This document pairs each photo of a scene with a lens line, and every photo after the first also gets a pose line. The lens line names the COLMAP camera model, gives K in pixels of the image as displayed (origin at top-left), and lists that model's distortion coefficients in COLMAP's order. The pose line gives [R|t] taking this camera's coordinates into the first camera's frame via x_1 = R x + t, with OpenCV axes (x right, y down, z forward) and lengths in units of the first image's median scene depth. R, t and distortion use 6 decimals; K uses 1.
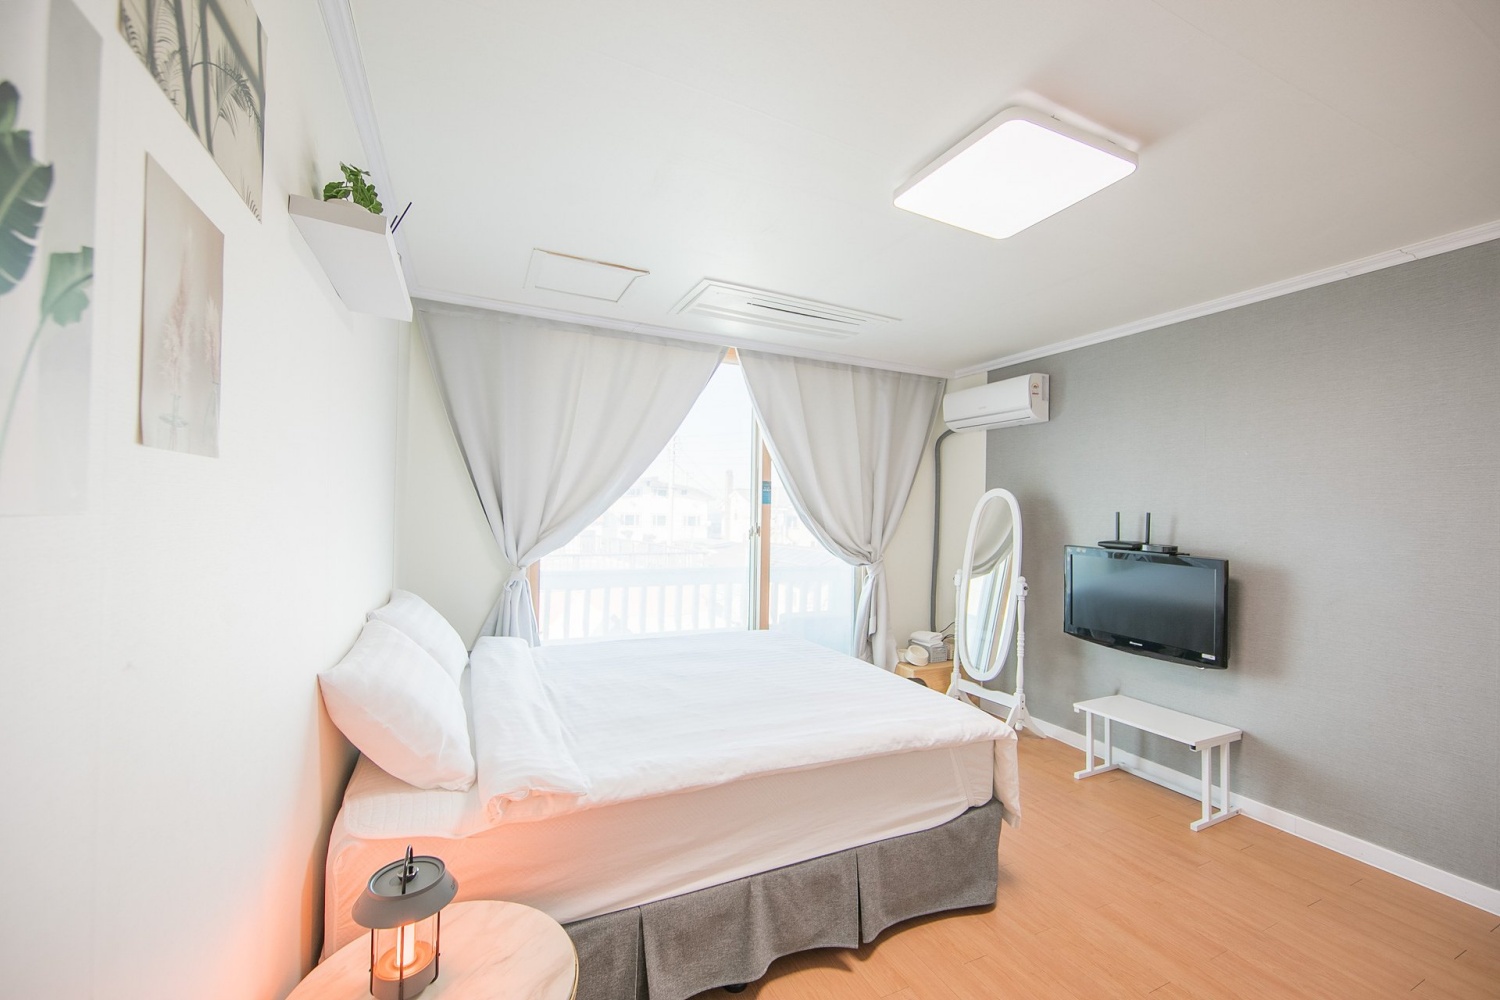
lens RADIAL K [[595.8, 0, 753.6], [0, 595.8, 501.9], [0, 0, 1]] dist [-0.009755, 0.000263]
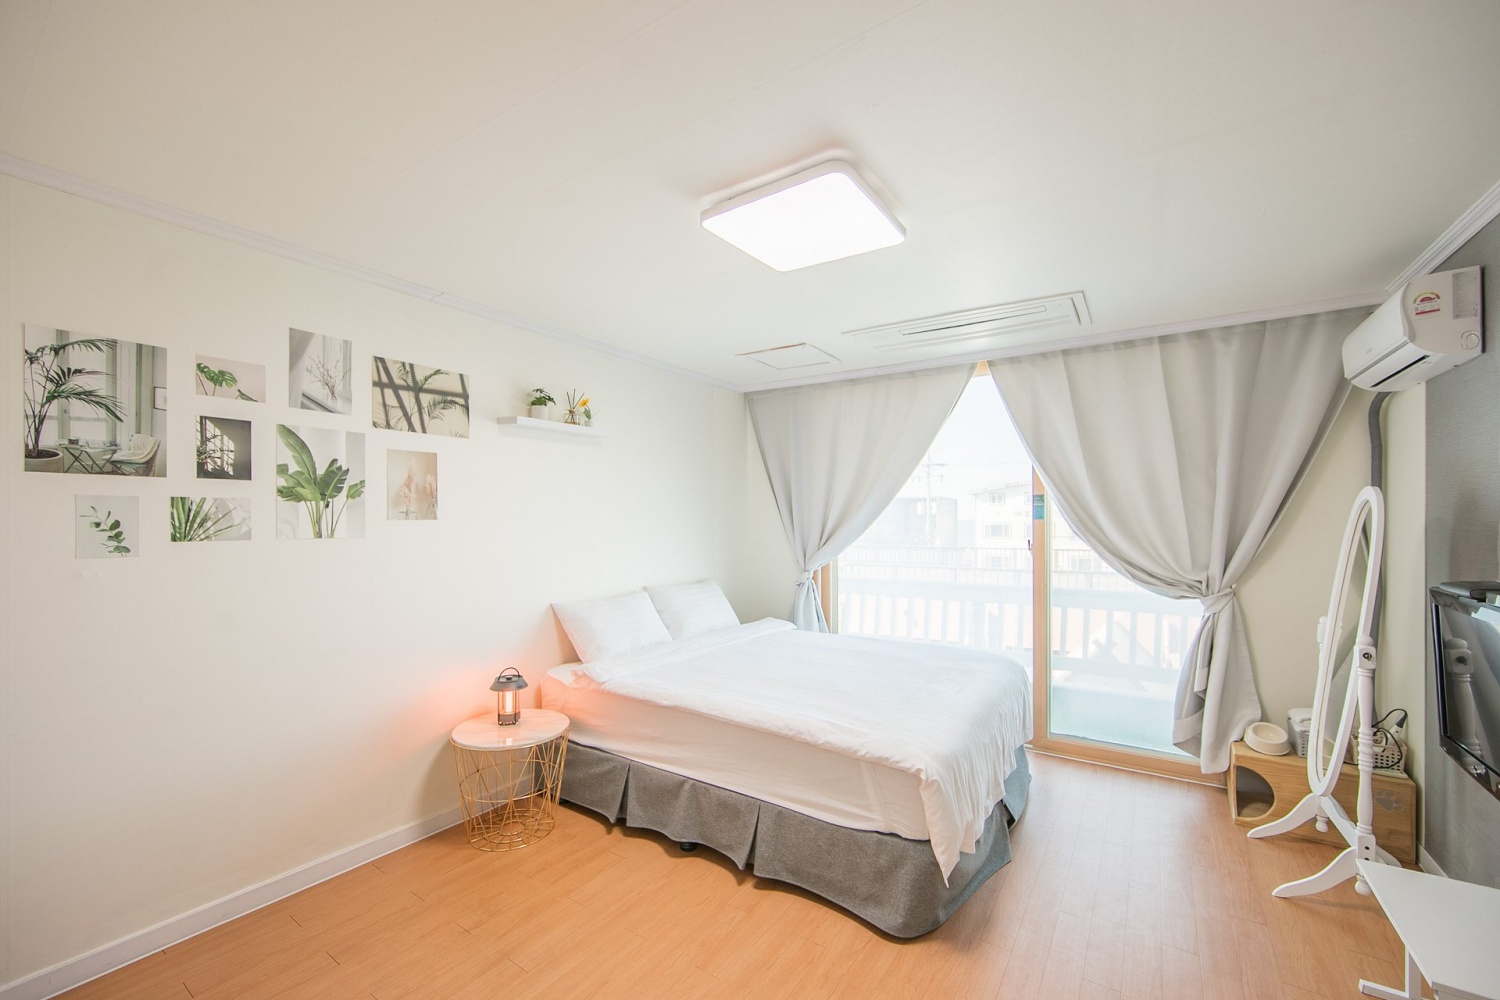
lens RADIAL K [[595.8, 0, 744.9], [0, 595.8, 516.3], [0, 0, 1]] dist [-0.009755, 0.000263]
pose [[0.507158, -0.024873, -0.861494, 0.691637], [0.025975, 0.999571, -0.013568, -0.000972], [0.861461, -0.015496, 0.507587, 0.189033]]
